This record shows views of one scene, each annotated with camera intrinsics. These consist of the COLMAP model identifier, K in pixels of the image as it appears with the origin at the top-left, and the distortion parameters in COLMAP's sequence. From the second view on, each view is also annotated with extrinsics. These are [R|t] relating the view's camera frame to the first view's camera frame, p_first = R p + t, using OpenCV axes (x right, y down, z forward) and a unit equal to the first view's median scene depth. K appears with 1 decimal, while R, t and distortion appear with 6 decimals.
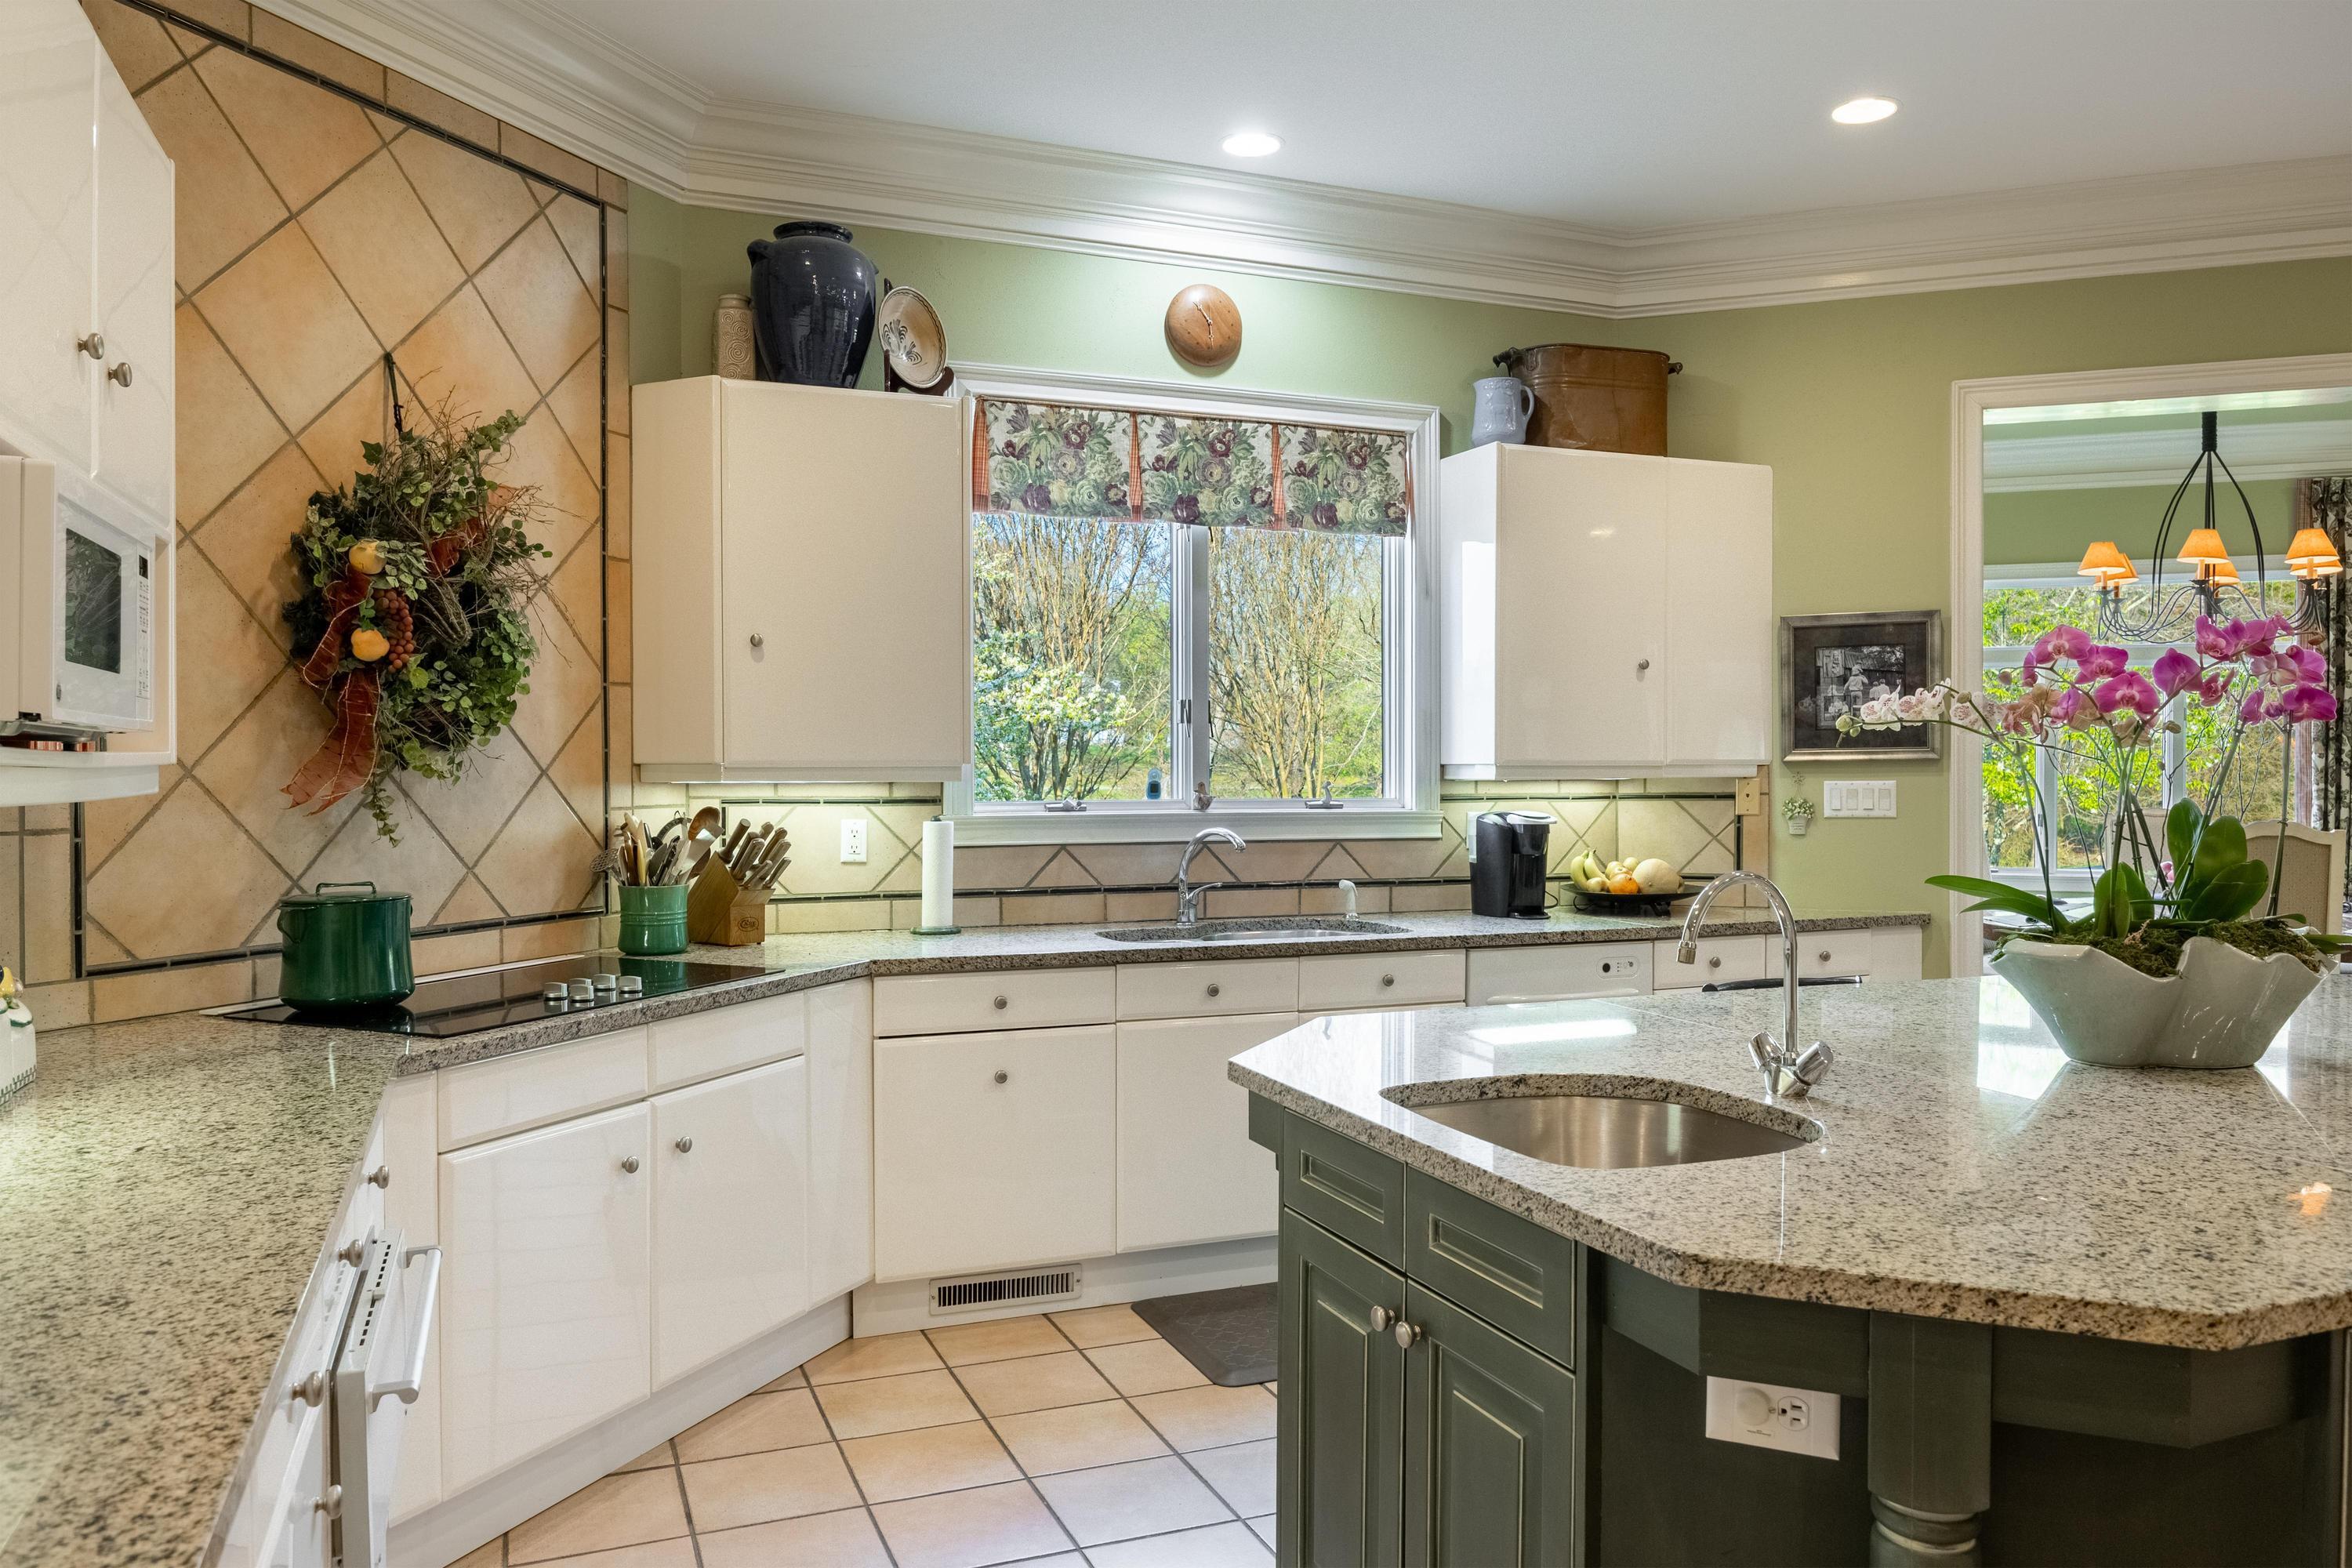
lens RADIAL K [[1637.2, 0, 1176.0], [0, 1637.2, 784.0], [0, 0, 1]] dist [-0.003924, 0.001229]
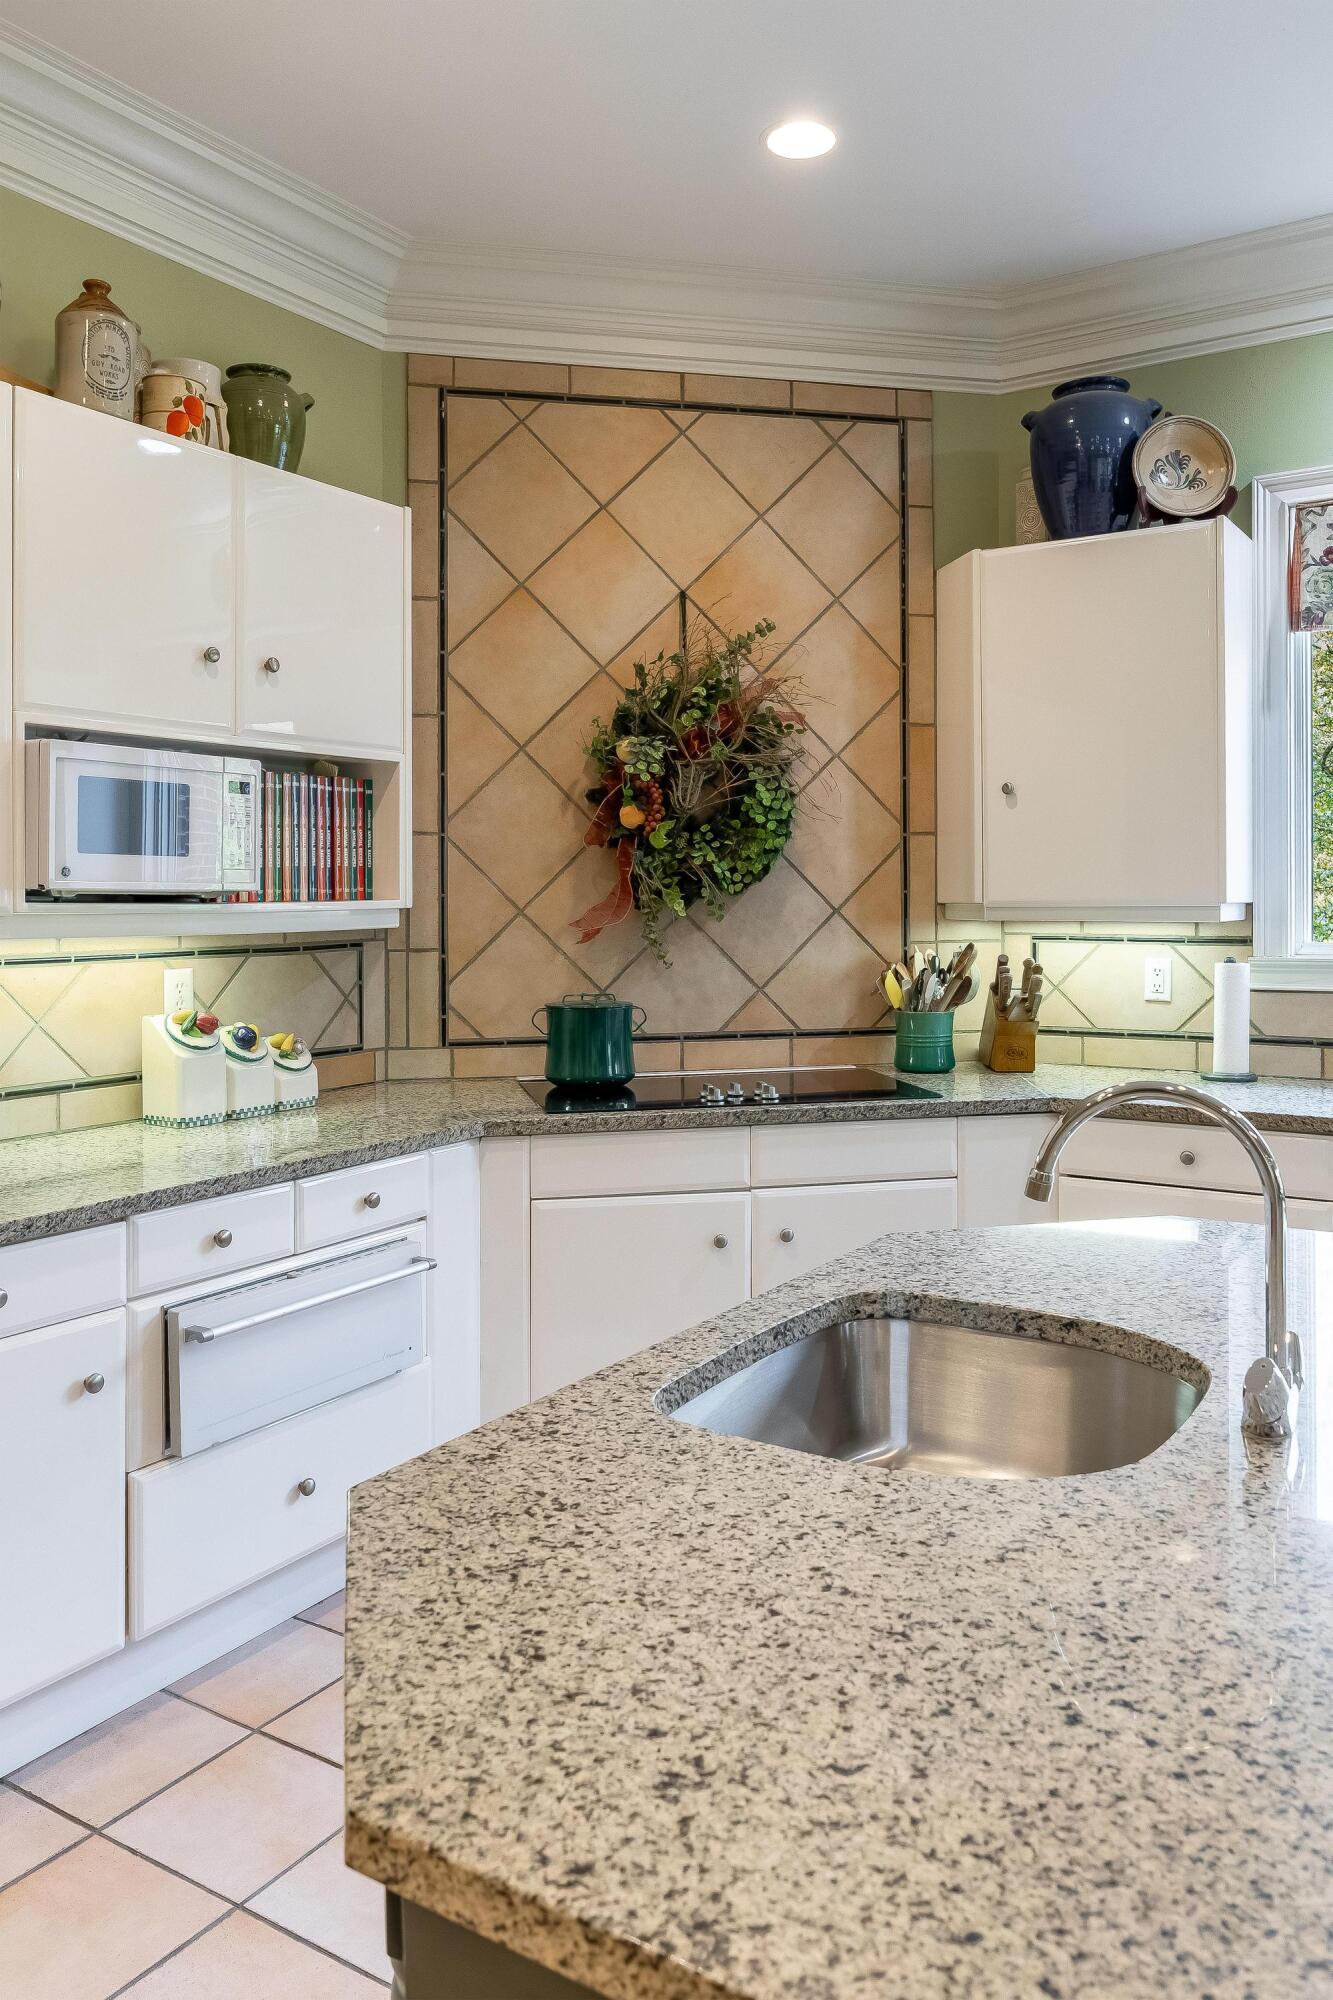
lens RADIAL K [[1473.4, 0, 666.3], [0, 1473.4, 903.2], [0, 0, 1]] dist [-0.015375, 0.001320]
pose [[0.582180, 0.002196, -0.813057, 0.450620], [-0.004835, 0.999988, -0.000762, -0.012222], [0.813045, 0.004375, 0.582184, 0.292523]]
